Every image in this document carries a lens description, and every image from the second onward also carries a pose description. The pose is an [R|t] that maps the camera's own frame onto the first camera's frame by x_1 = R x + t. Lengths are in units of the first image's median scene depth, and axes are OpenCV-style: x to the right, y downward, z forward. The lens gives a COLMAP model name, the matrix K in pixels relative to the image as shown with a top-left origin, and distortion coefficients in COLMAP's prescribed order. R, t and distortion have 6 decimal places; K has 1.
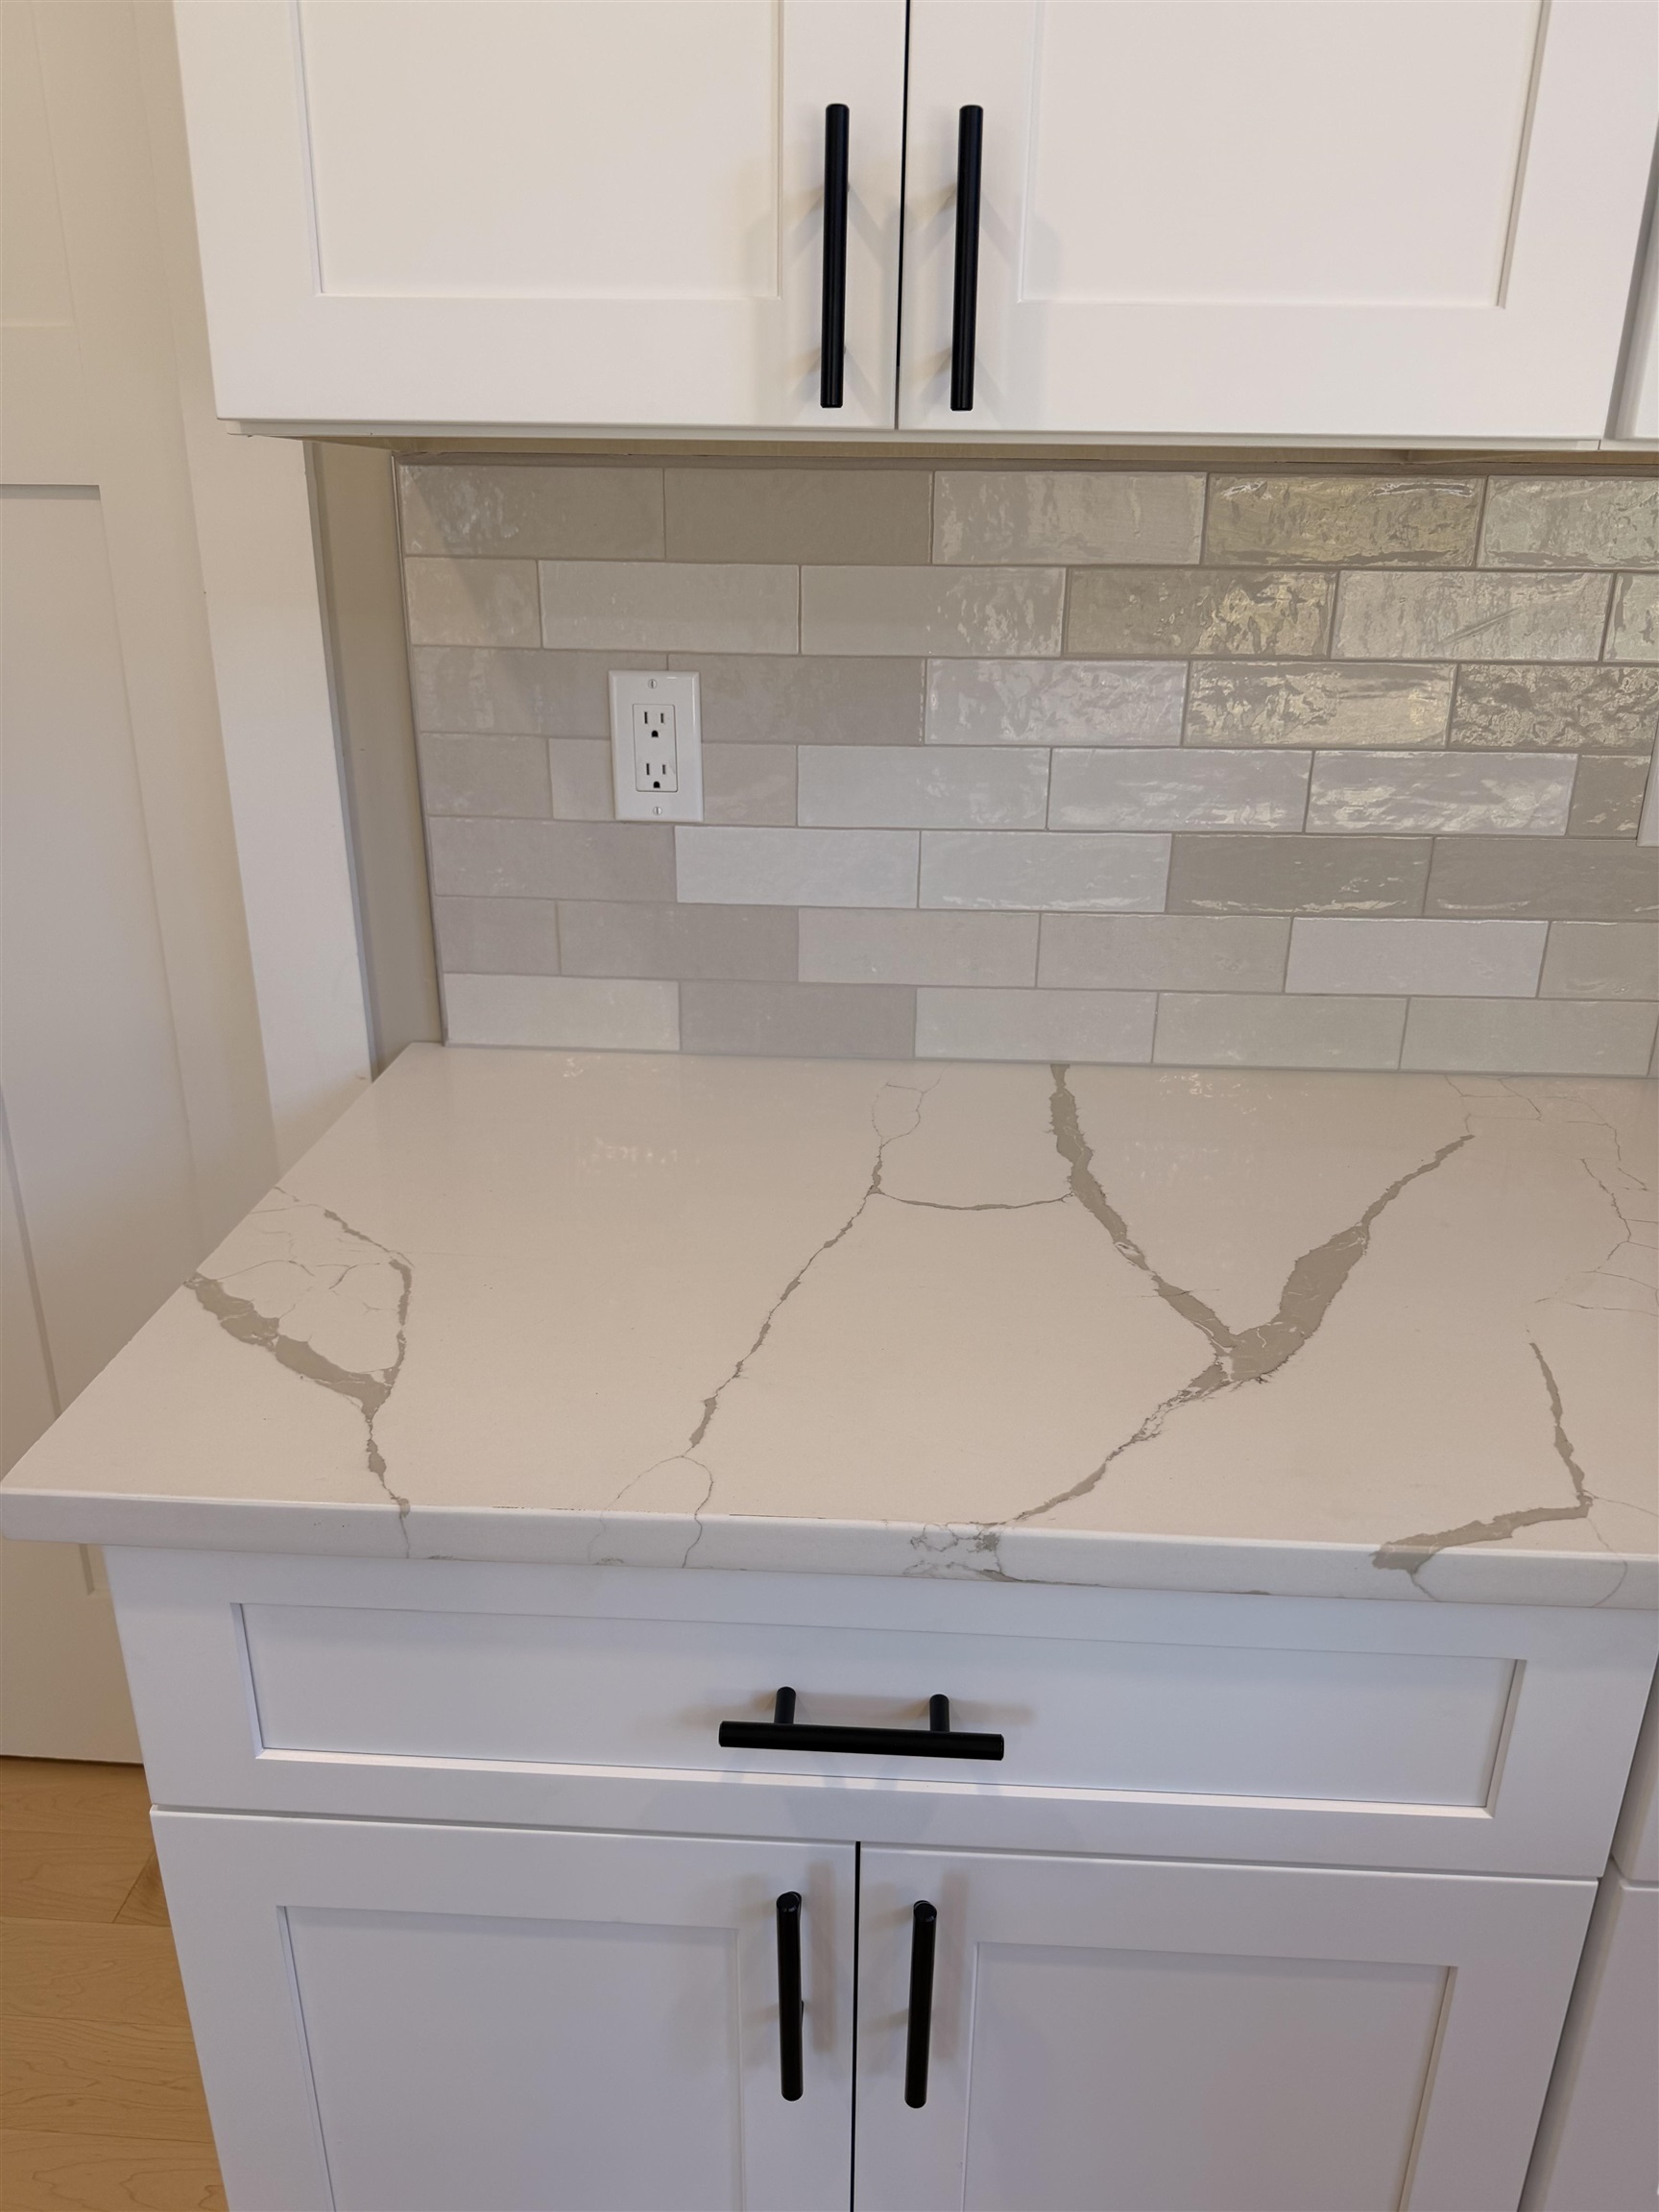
lens RADIAL K [[1566.5, 0, 829.5], [0, 1566.5, 1106.0], [0, 0, 1]] dist [0.008137, 0.002532]
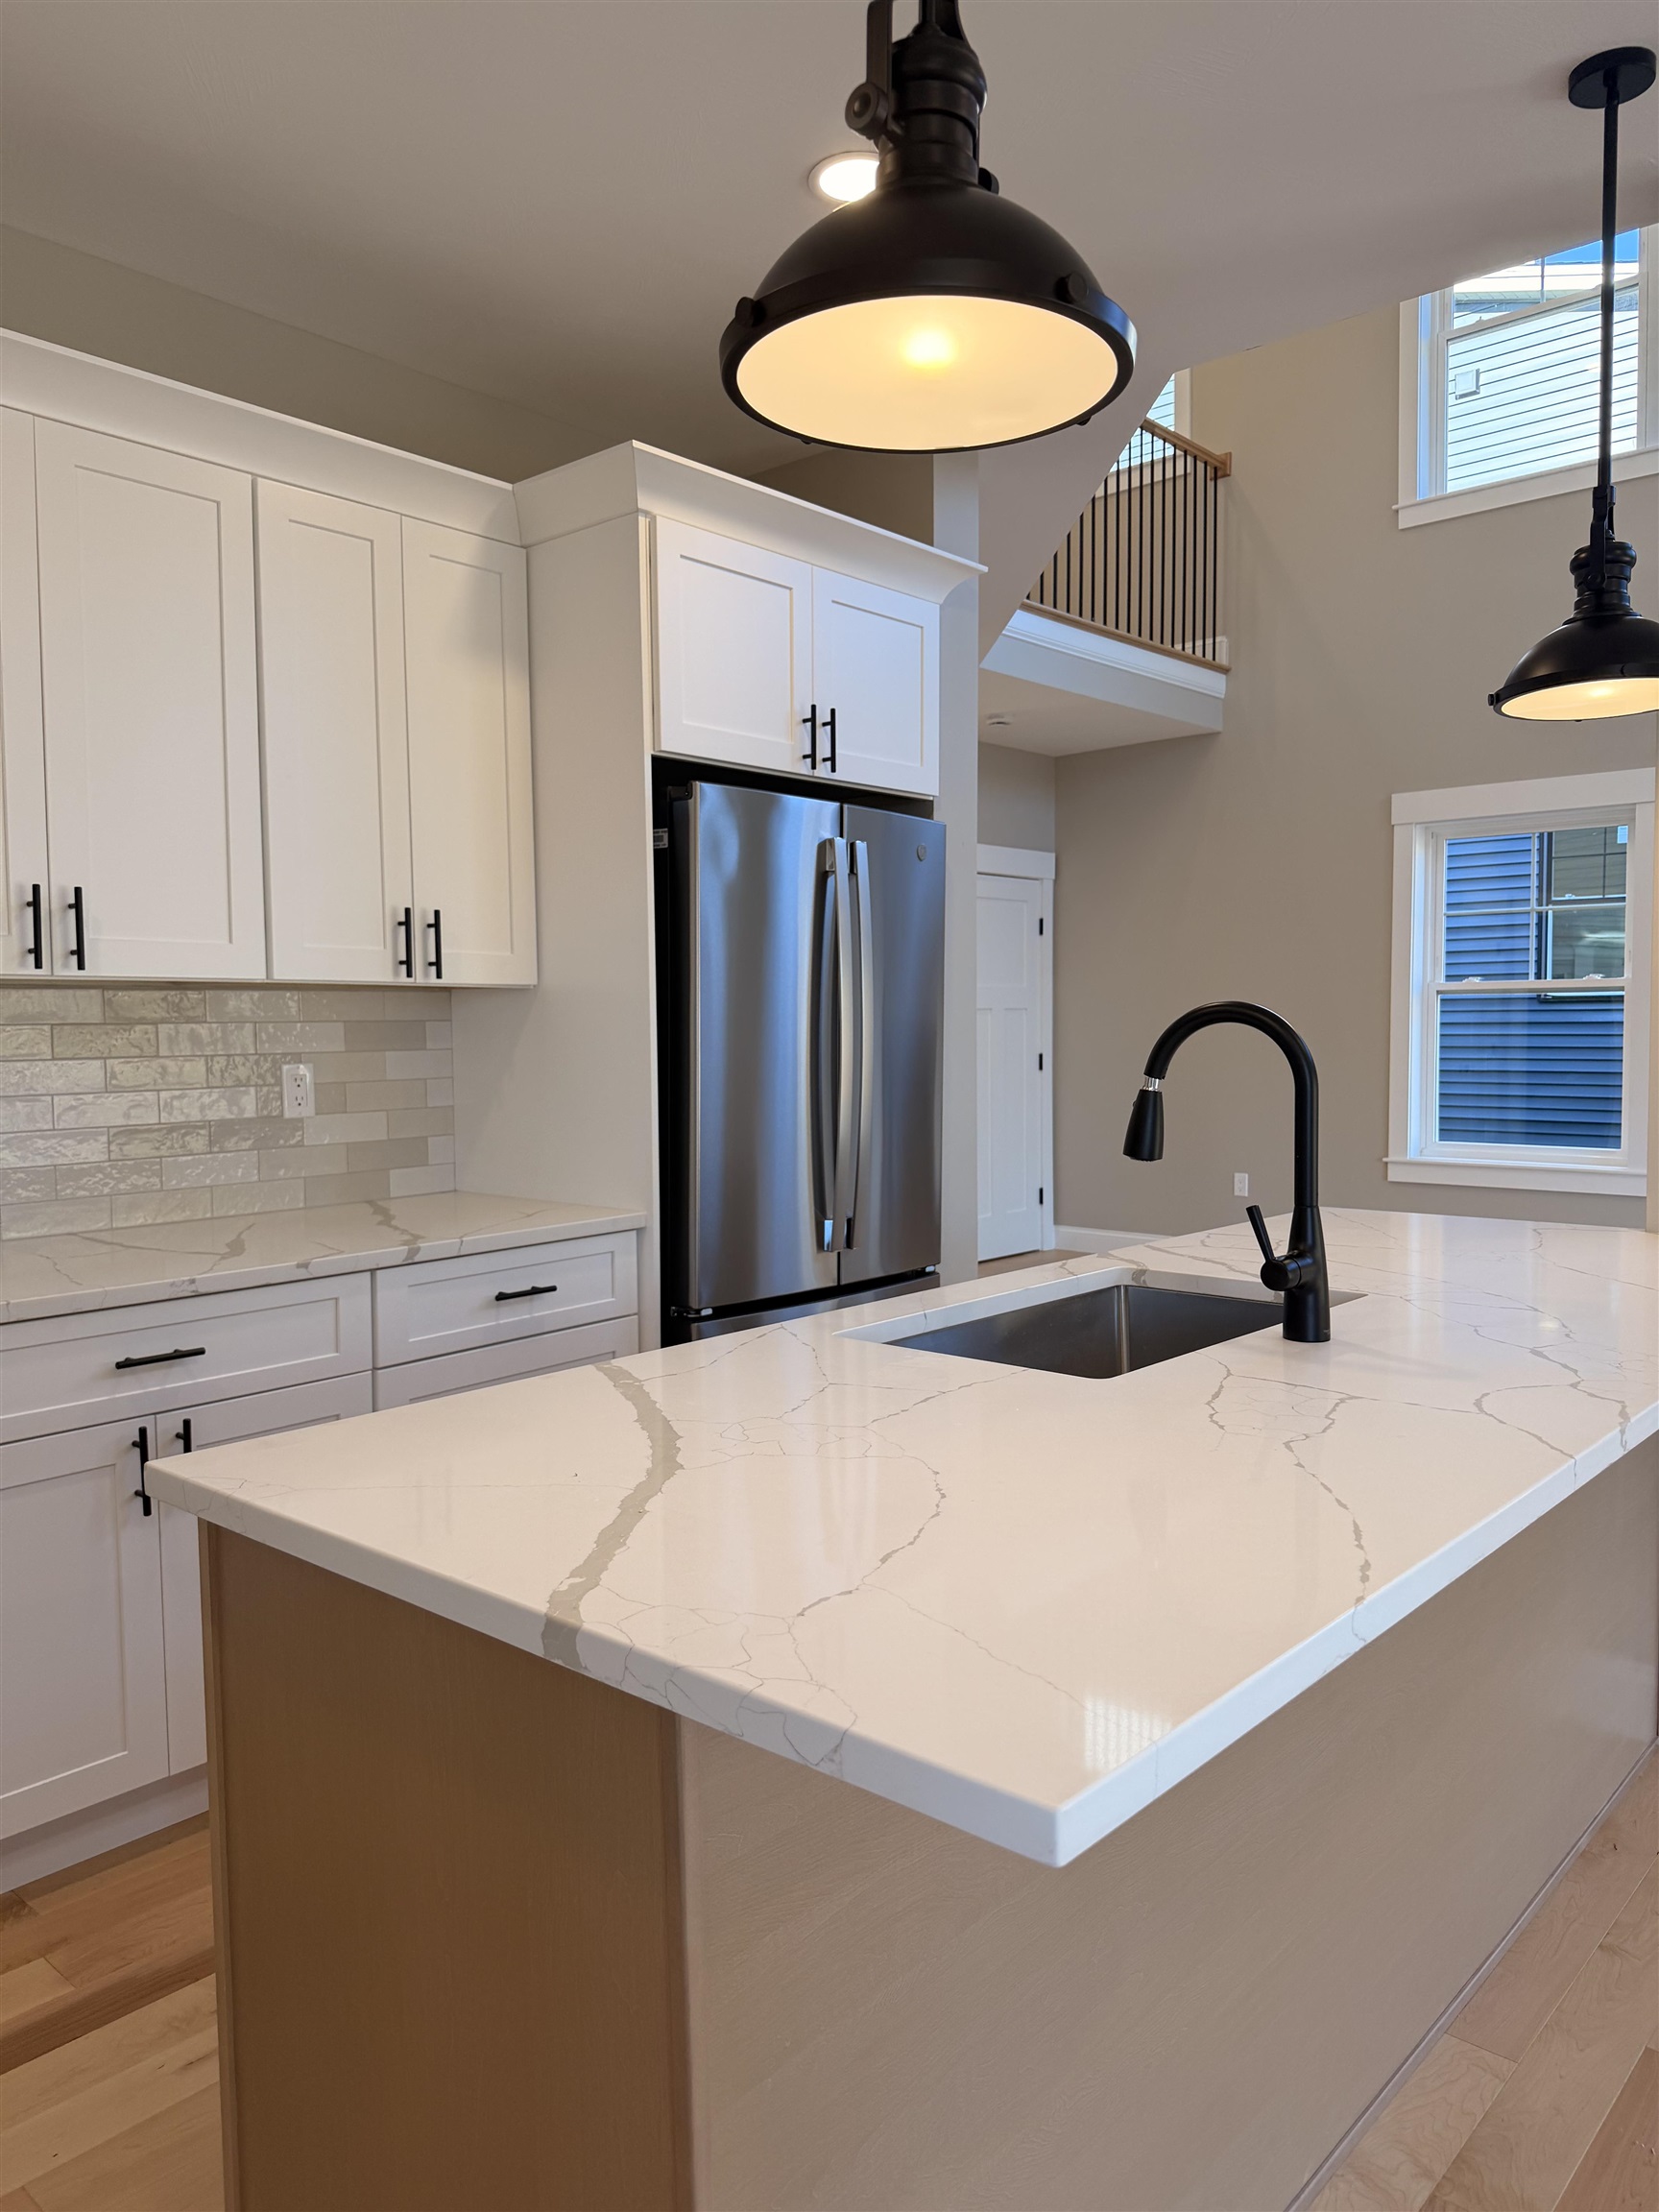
lens RADIAL K [[1566.5, 0, 829.5], [0, 1566.5, 1106.0], [0, 0, 1]] dist [0.008137, 0.002532]
pose [[0.619933, -0.063951, 0.782044, -1.428731], [0.300501, 0.940037, -0.161338, 0.754183], [-0.724832, 0.335024, 0.601978, -1.848618]]
